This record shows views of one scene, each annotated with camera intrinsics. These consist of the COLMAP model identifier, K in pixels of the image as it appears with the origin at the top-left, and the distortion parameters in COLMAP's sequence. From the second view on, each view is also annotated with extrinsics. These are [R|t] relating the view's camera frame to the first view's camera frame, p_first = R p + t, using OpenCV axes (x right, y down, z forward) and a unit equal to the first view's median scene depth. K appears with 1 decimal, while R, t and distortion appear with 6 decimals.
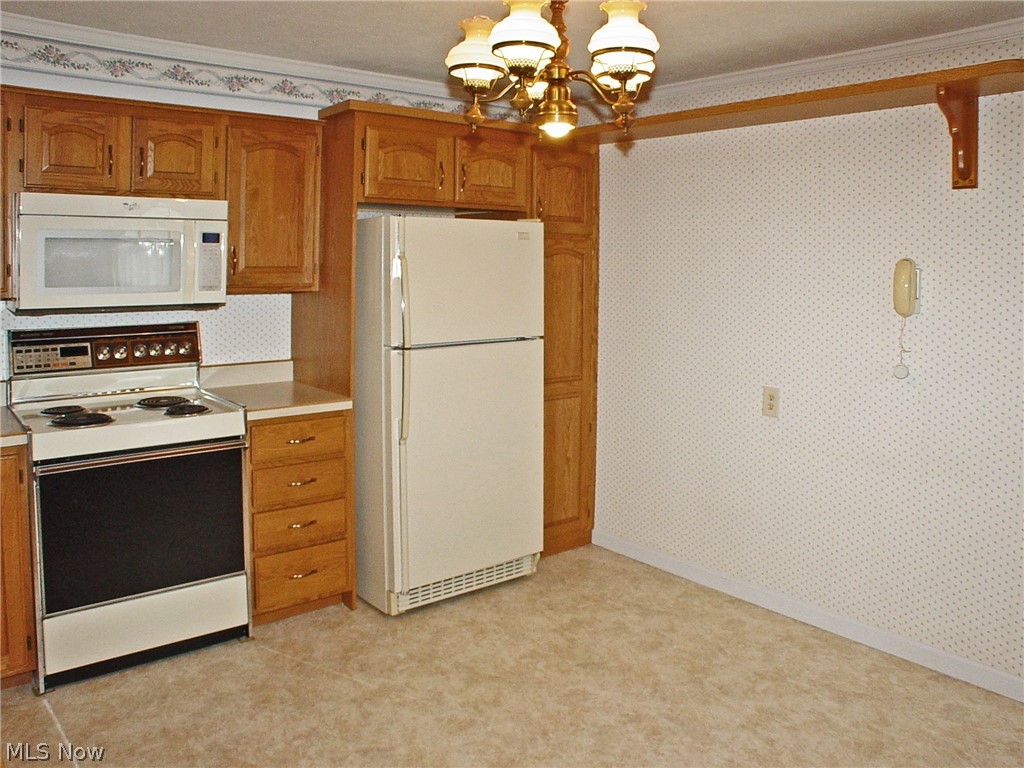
lens RADIAL K [[856.4, 0, 511.7], [0, 856.4, 293.9], [0, 0, 1]] dist [-0.070724, -0.001623]
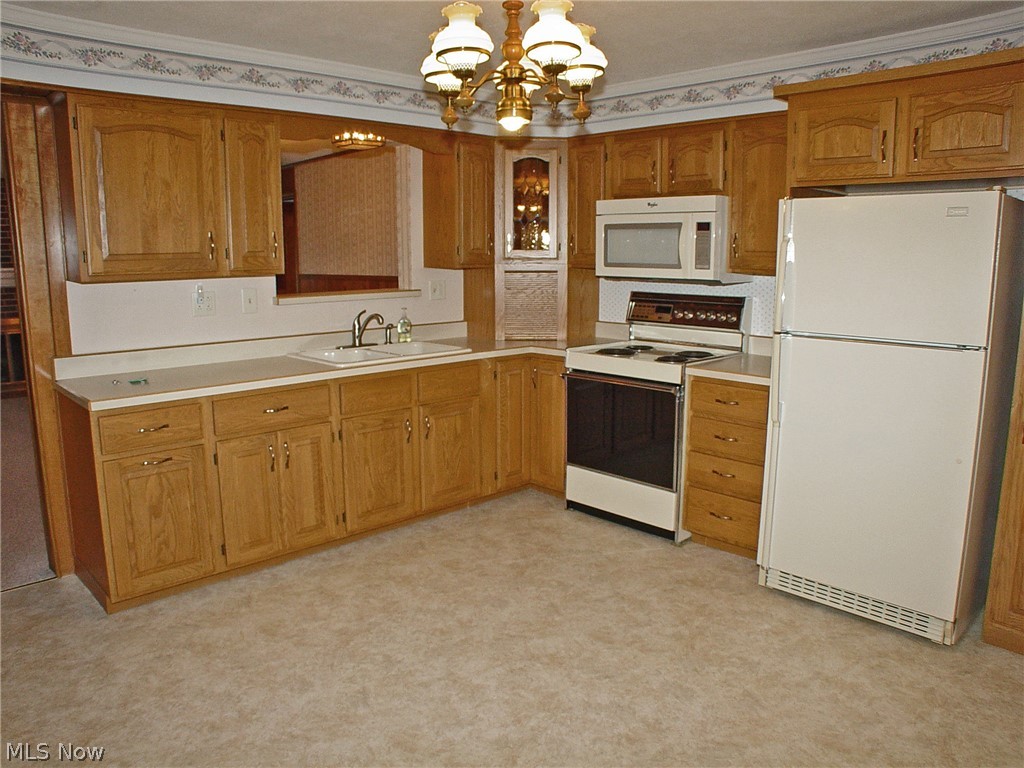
lens RADIAL K [[771.9, 0, 512.0], [0, 771.9, 384.0], [0, 0, 1]] dist [-0.114806, 0.120124]
pose [[0.086635, 0.168937, -0.981812, 0.775788], [-0.041291, 0.985279, 0.165890, -0.013103], [0.995384, 0.026168, 0.092335, 0.639270]]
